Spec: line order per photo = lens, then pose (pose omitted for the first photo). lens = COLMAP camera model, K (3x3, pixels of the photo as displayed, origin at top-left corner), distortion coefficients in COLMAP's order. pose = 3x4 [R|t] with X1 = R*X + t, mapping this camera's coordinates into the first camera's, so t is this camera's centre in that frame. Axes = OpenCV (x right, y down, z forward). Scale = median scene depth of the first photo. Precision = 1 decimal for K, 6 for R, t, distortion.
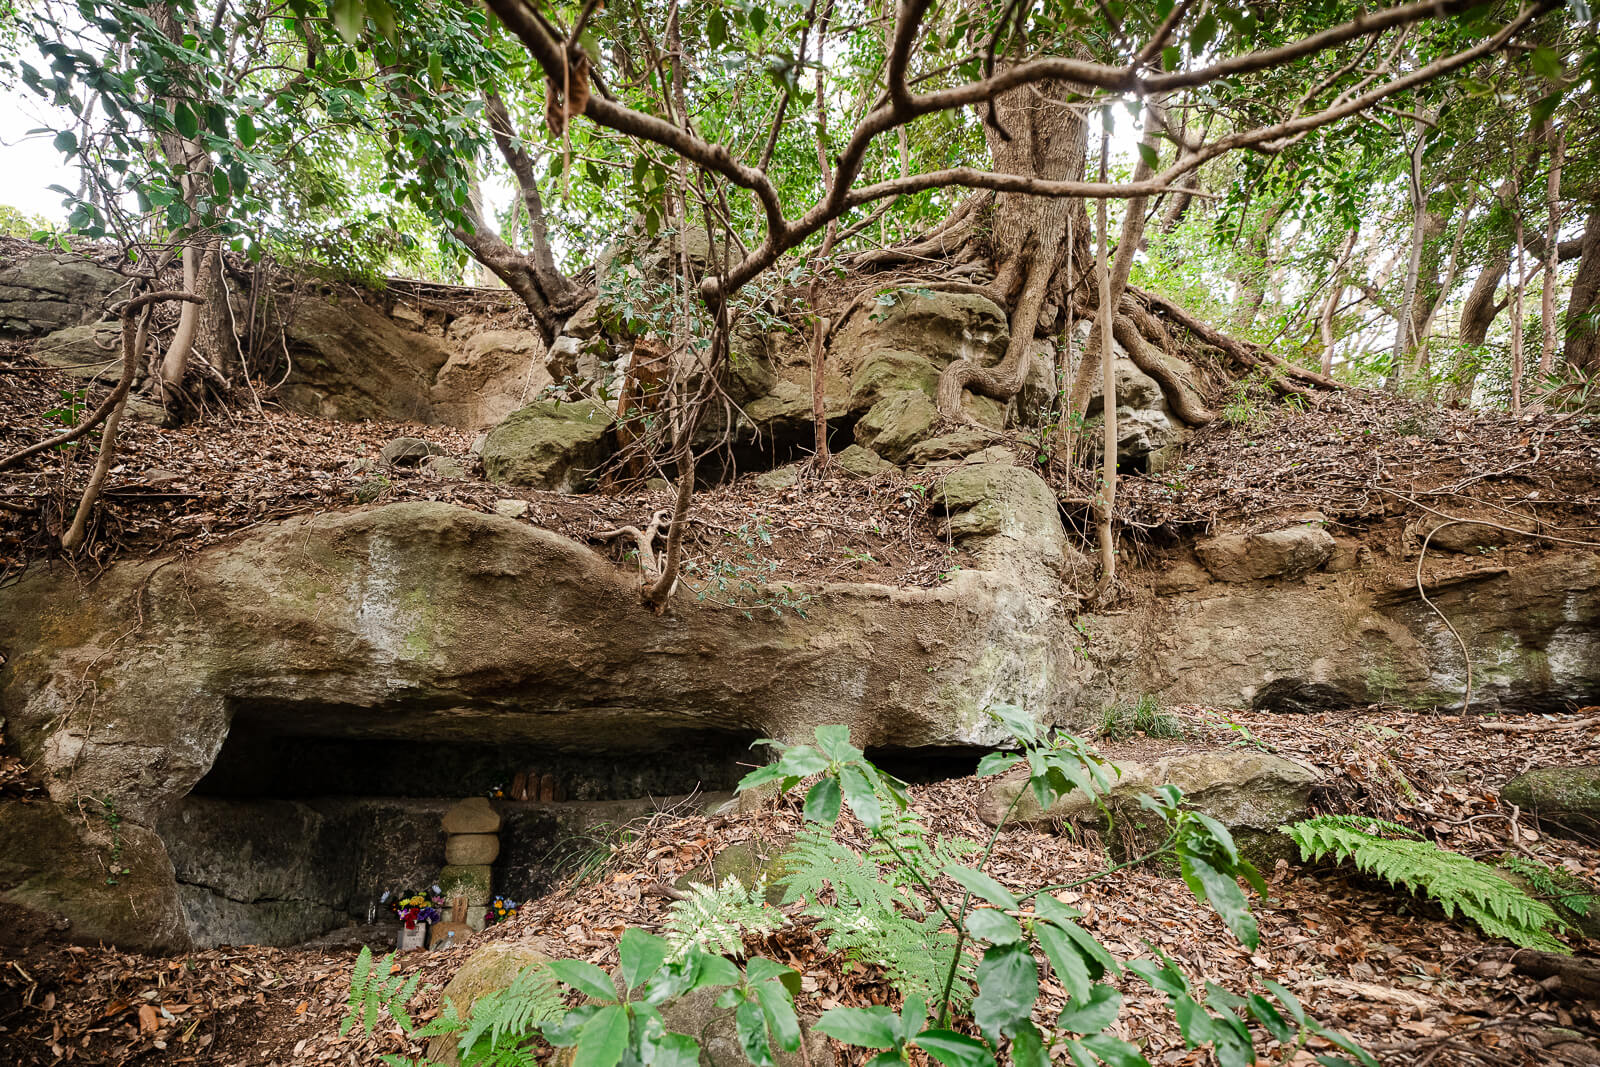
lens RADIAL K [[763.2, 0, 800.3], [0, 763.2, 565.5], [0, 0, 1]] dist [0.002927, 0.000789]
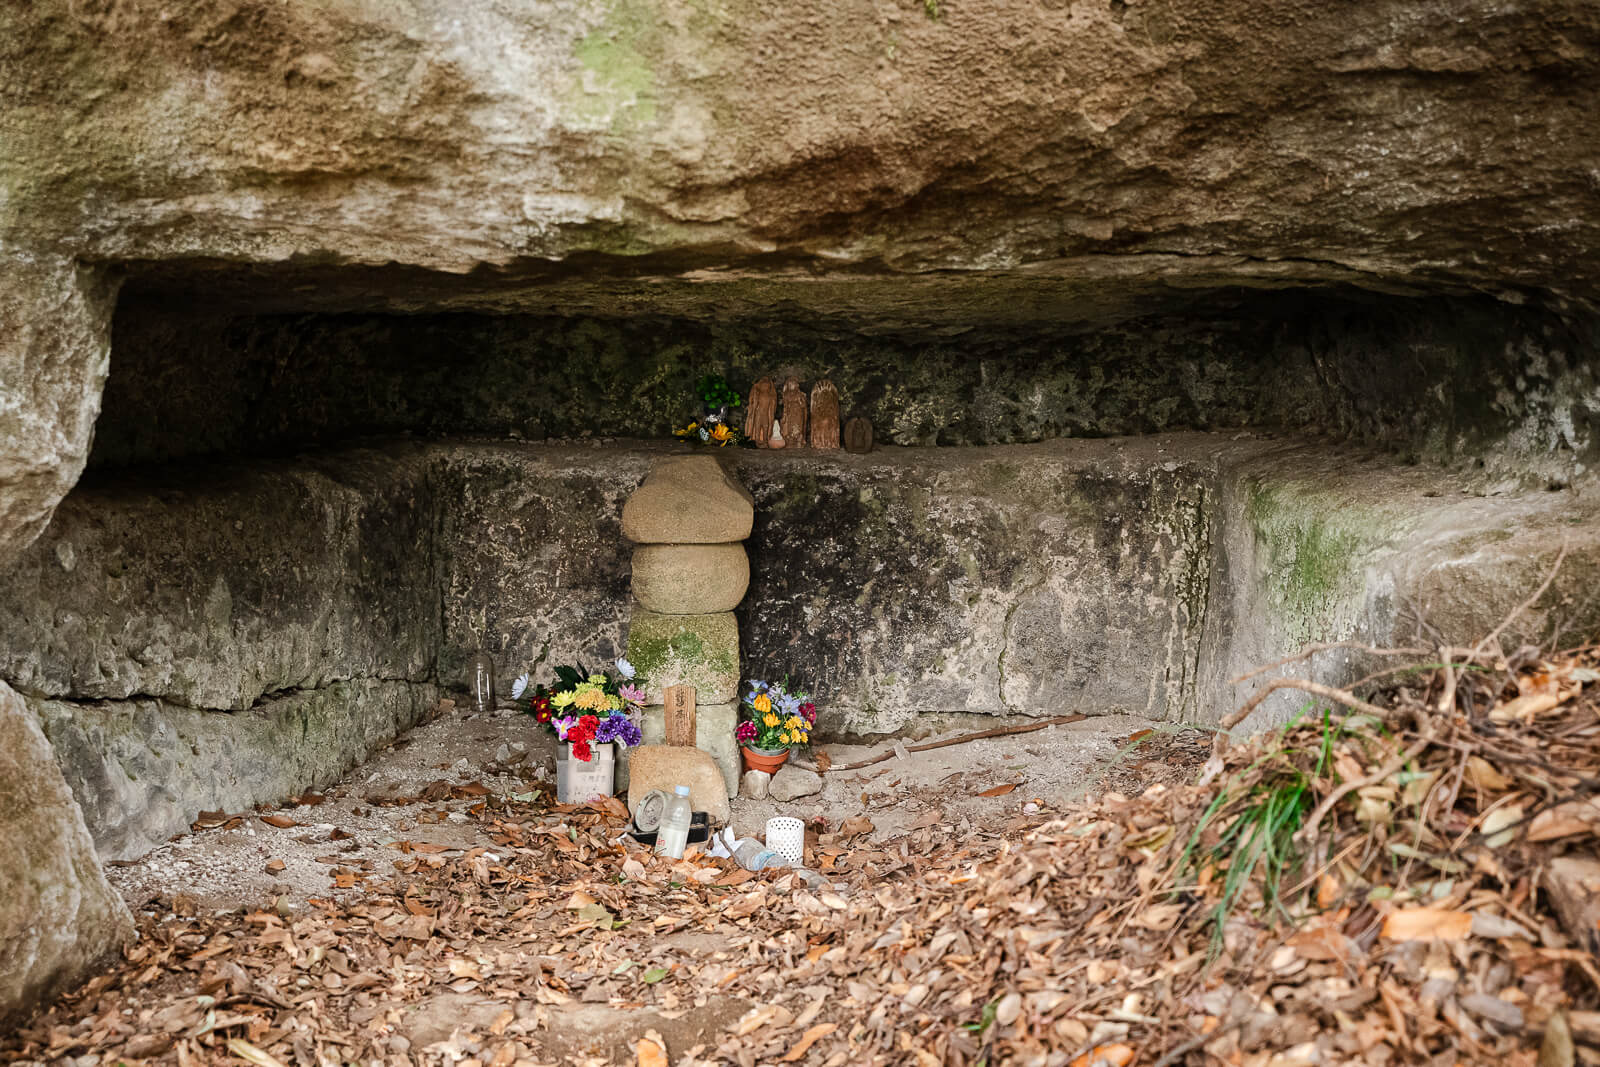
lens RADIAL K [[2027.1, 0, 800.0], [0, 2027.1, 533.5], [0, 0, 1]] dist [-0.066820, 0.383028]
pose [[0.949407, 0.034474, -0.312150, -0.142193], [0.071350, 0.944286, 0.321300, 0.021049], [0.305836, -0.327317, 0.894052, 0.215708]]
